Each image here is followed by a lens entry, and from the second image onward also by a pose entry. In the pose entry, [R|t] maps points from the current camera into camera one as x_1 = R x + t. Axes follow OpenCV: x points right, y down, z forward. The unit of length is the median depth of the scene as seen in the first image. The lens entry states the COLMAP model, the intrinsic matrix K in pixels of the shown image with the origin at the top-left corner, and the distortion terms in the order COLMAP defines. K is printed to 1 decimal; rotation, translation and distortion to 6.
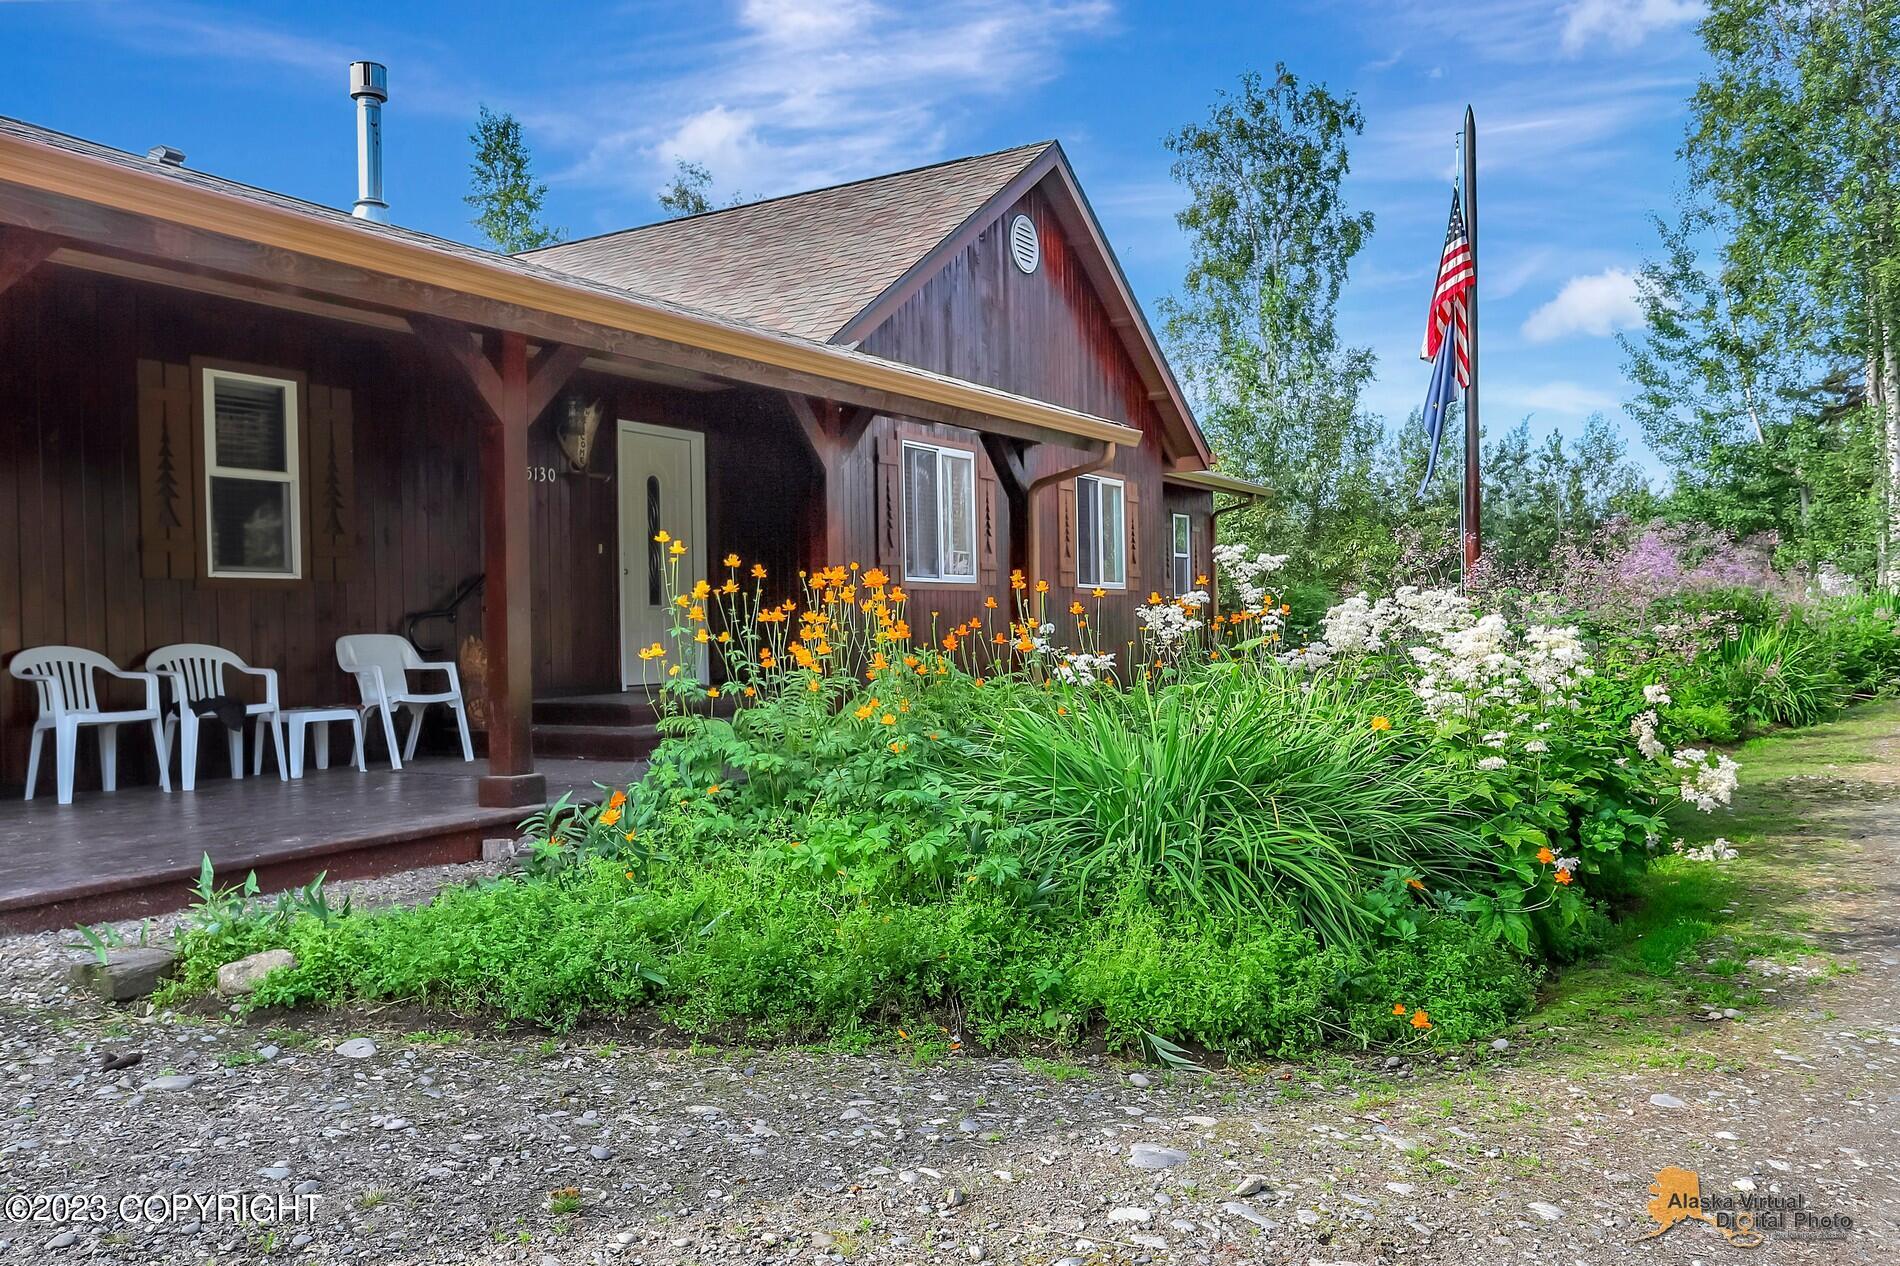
lens RADIAL K [[1540.5, 0, 950.7], [0, 1540.5, 635.9], [0, 0, 1]] dist [-0.014178, -0.002715]
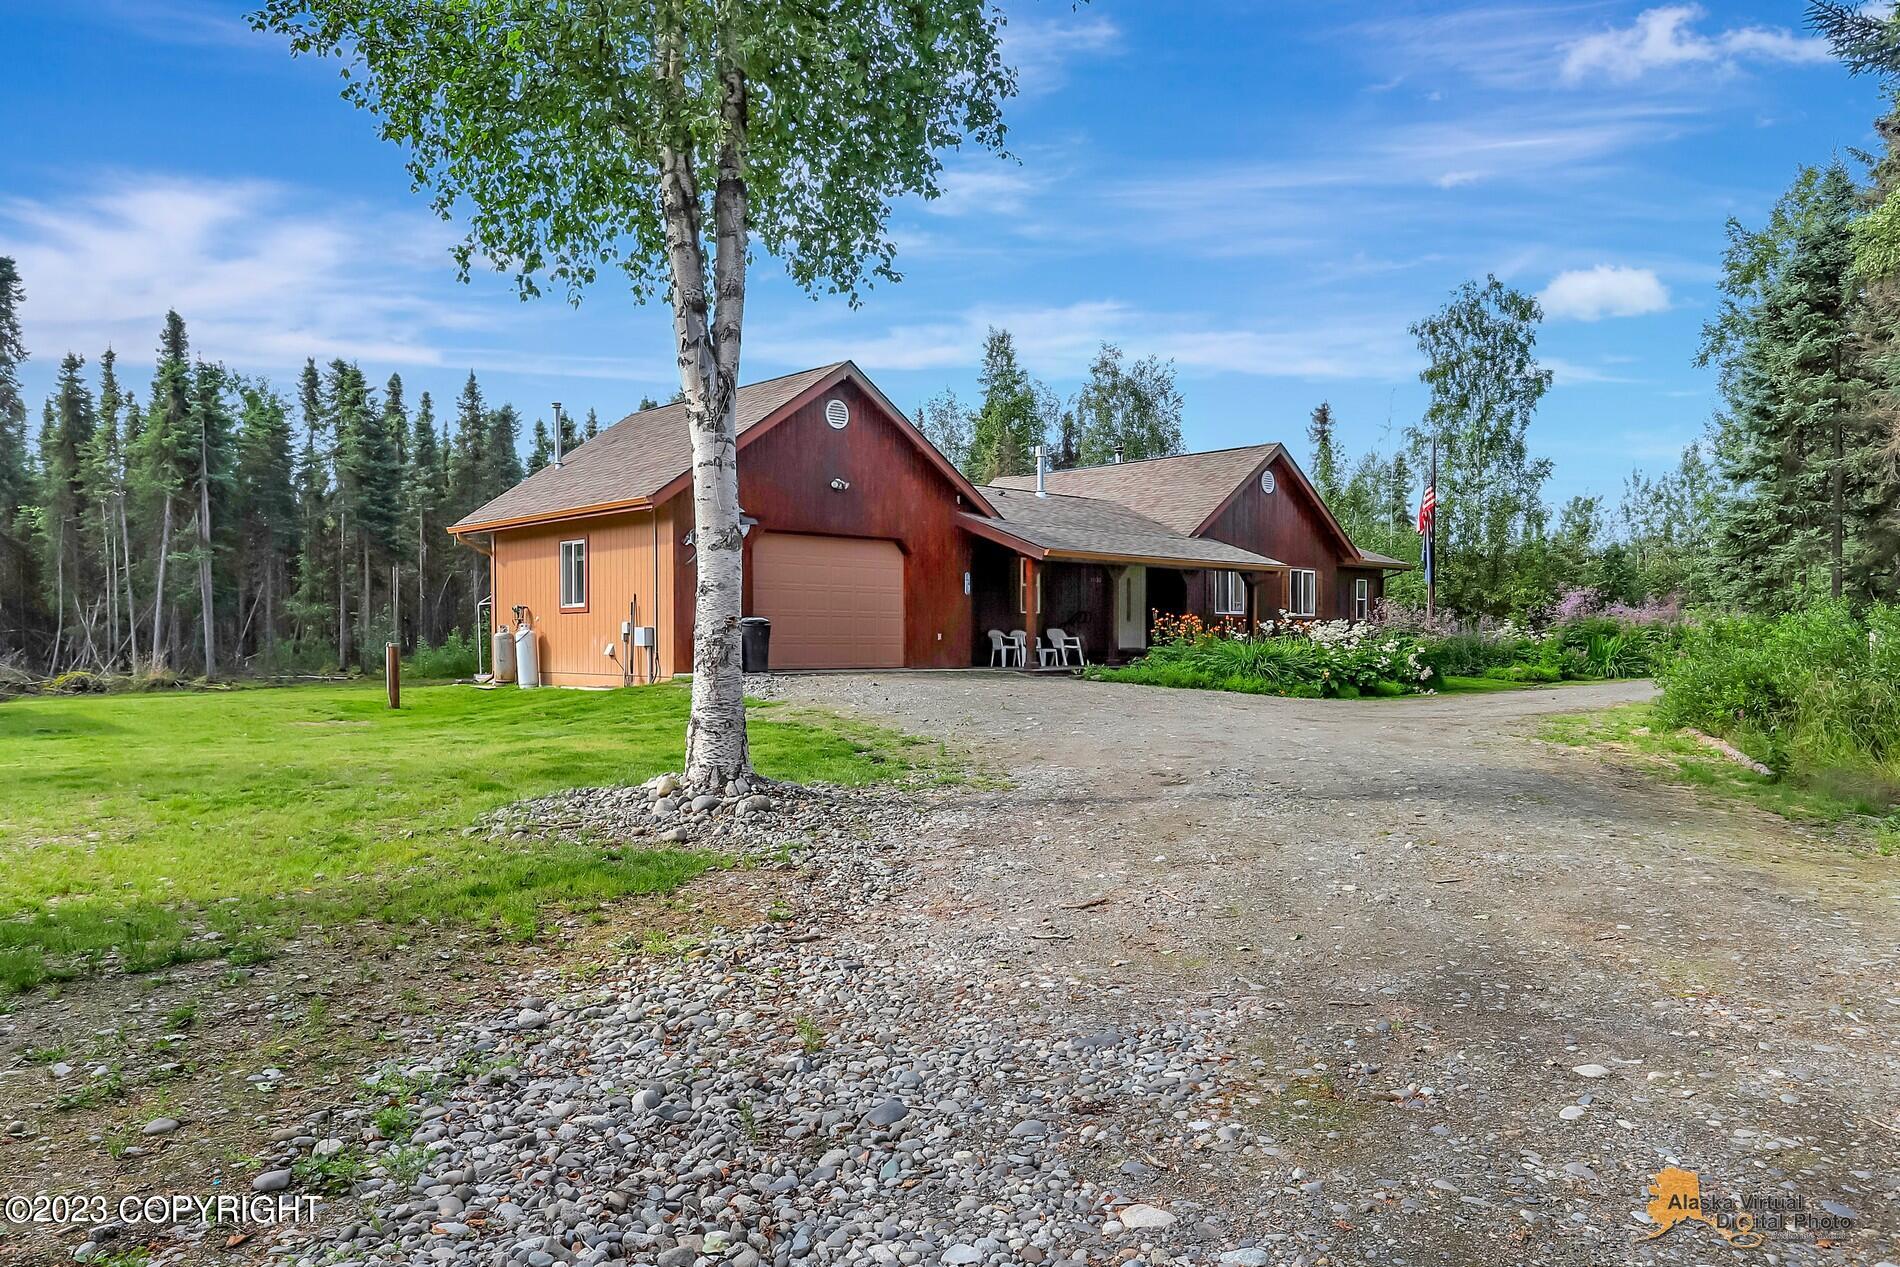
lens RADIAL K [[1318.1, 0, 950.3], [0, 1318.1, 642.0], [0, 0, 1]] dist [-0.004519, 0.000343]
pose [[0.965590, 0.014286, -0.259675, 0.110392], [-0.014931, 0.999888, -0.000511, 0.022103], [0.259639, 0.004371, 0.965696, -1.255470]]
